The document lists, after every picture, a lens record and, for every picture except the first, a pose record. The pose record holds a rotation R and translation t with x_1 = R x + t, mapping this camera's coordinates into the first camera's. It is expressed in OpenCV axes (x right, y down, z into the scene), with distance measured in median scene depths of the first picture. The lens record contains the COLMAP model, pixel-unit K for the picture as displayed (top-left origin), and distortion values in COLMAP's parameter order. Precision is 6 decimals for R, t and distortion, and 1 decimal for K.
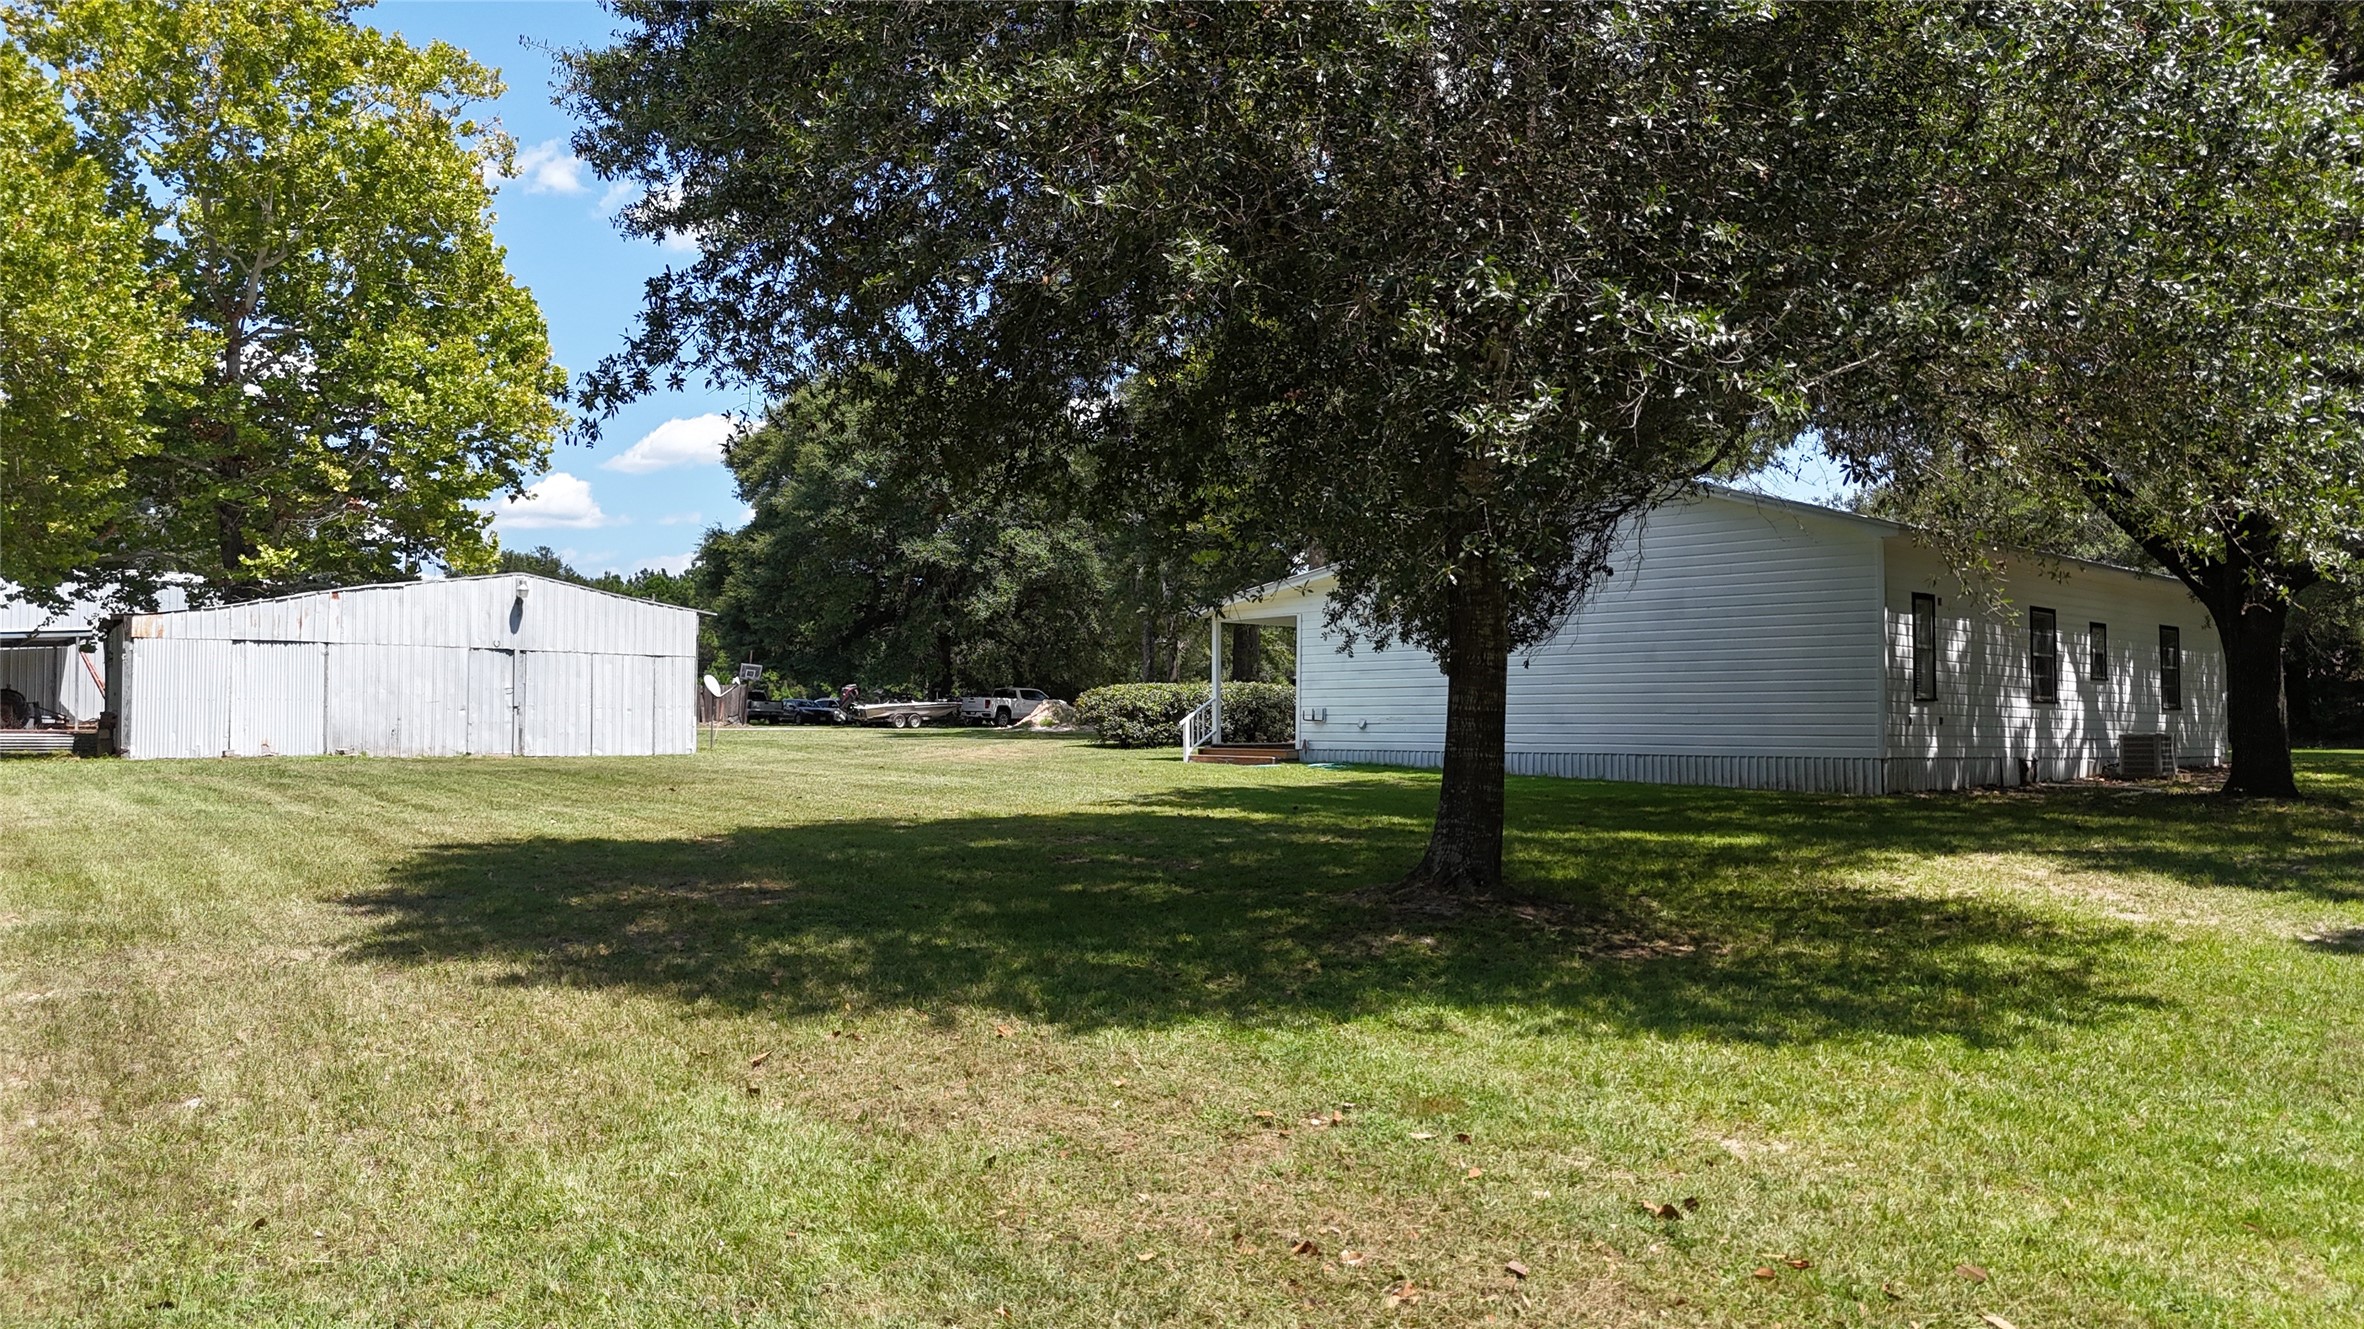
lens RADIAL K [[1559.5, 0, 1183.9], [0, 1559.5, 705.2], [0, 0, 1]] dist [-0.000309, -0.030400]
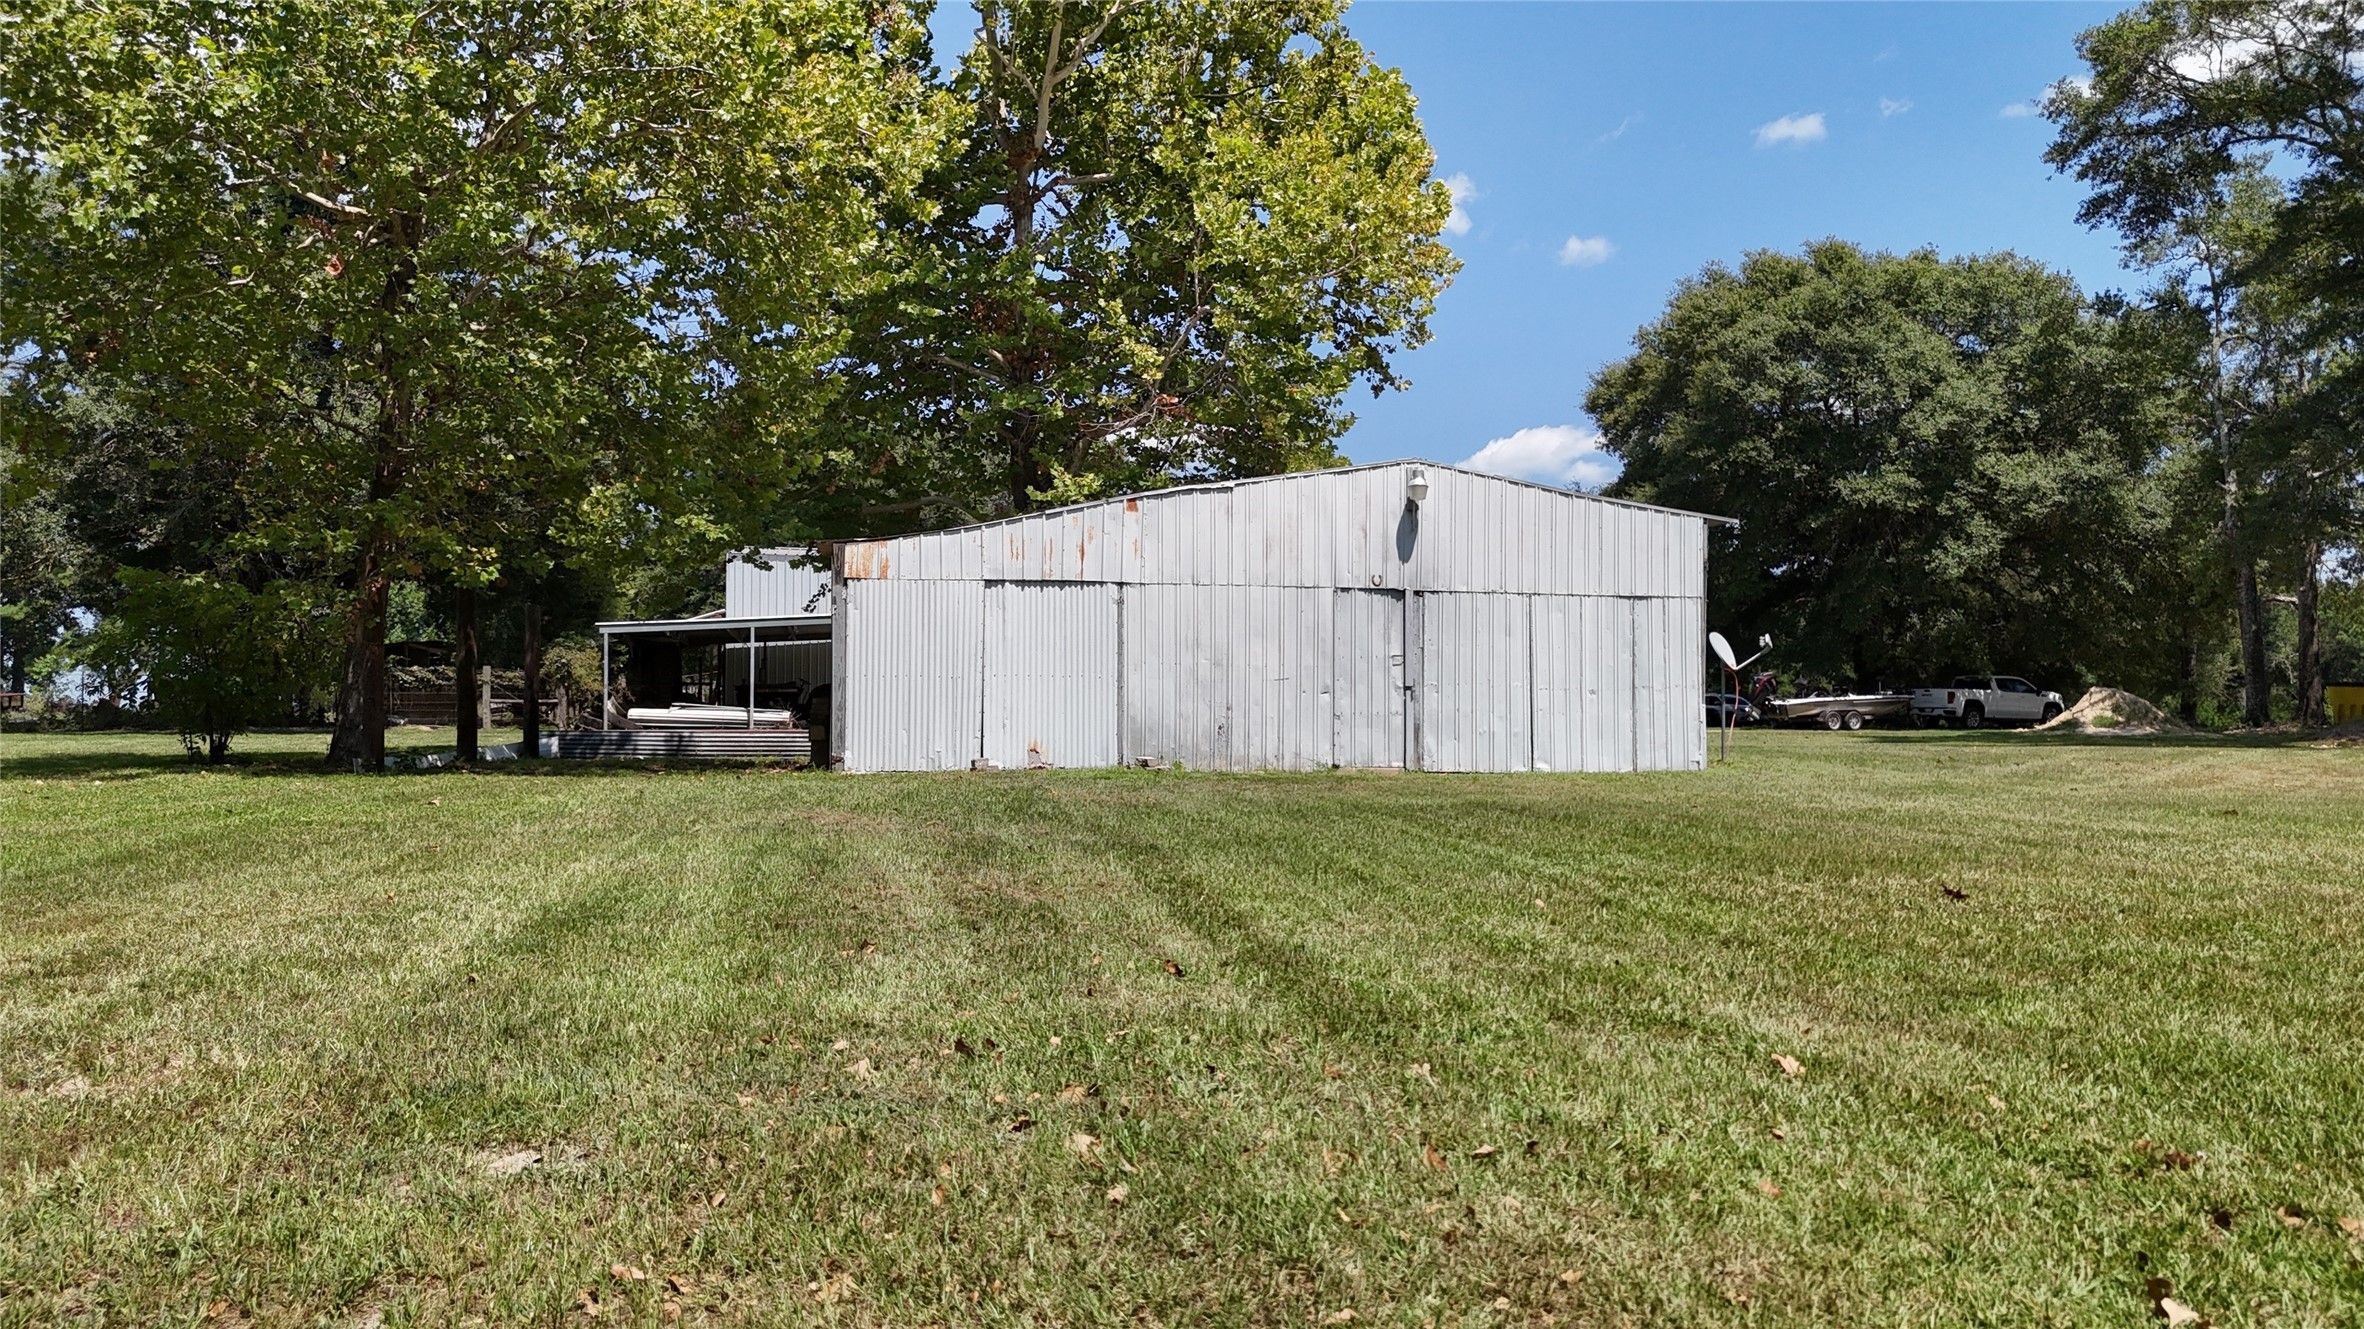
lens RADIAL K [[1742.8, 0, 1182.0], [0, 1742.8, 664.5], [0, 0, 1]] dist [0.058940, -0.044466]
pose [[0.880187, -0.018026, -0.474285, -0.153913], [0.006740, 0.999652, -0.025485, 0.006970], [0.474580, 0.019235, 0.880002, 0.305482]]
